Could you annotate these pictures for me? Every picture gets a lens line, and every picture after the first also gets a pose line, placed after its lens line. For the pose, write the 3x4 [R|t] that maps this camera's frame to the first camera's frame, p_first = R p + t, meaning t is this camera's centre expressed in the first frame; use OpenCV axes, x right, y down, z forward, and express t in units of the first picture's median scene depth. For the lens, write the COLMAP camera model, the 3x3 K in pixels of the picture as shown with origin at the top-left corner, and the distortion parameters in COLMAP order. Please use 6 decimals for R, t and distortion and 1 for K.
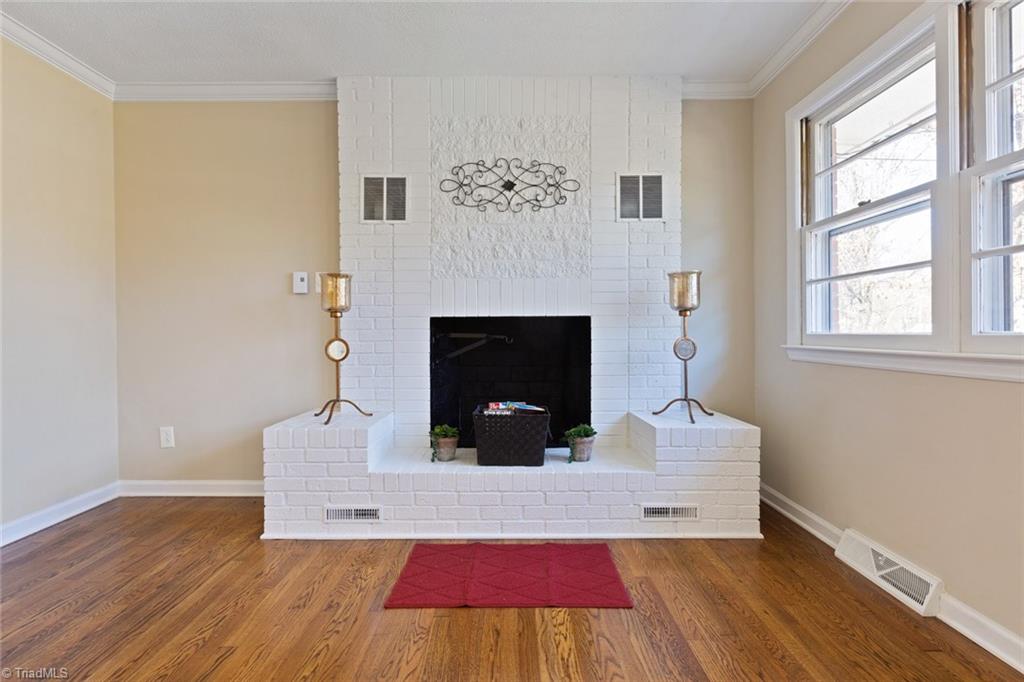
lens RADIAL K [[491.8, 0, 509.7], [0, 491.8, 336.1], [0, 0, 1]] dist [-0.007908, 0.002459]
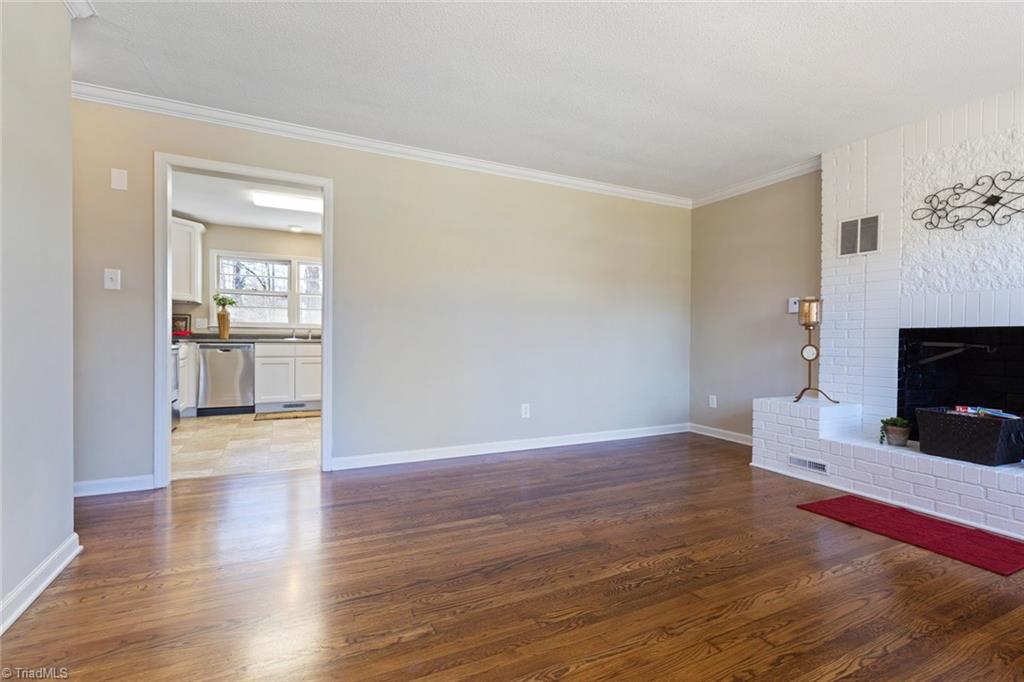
lens RADIAL K [[461.5, 0, 502.1], [0, 461.5, 345.4], [0, 0, 1]] dist [-0.006879, -0.000333]
pose [[0.428118, 0.020032, -0.903501, 0.431925], [-0.016932, 0.999757, 0.014143, 0.002871], [0.903564, 0.009243, 0.428353, -0.343301]]
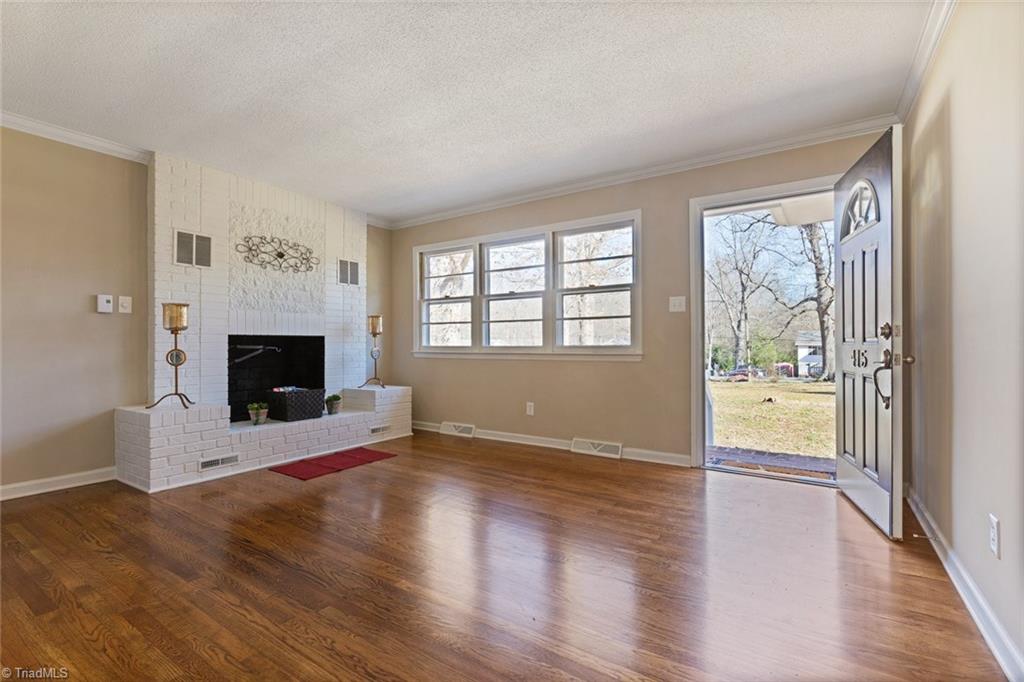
lens RADIAL K [[461.5, 0, 516.6], [0, 461.5, 338.2], [0, 0, 1]] dist [-0.006879, -0.000333]
pose [[0.540468, 0.013741, 0.841252, -0.859484], [0.003380, 0.999823, -0.018502, 0.000255], [-0.841358, 0.012843, 0.540326, -0.479888]]
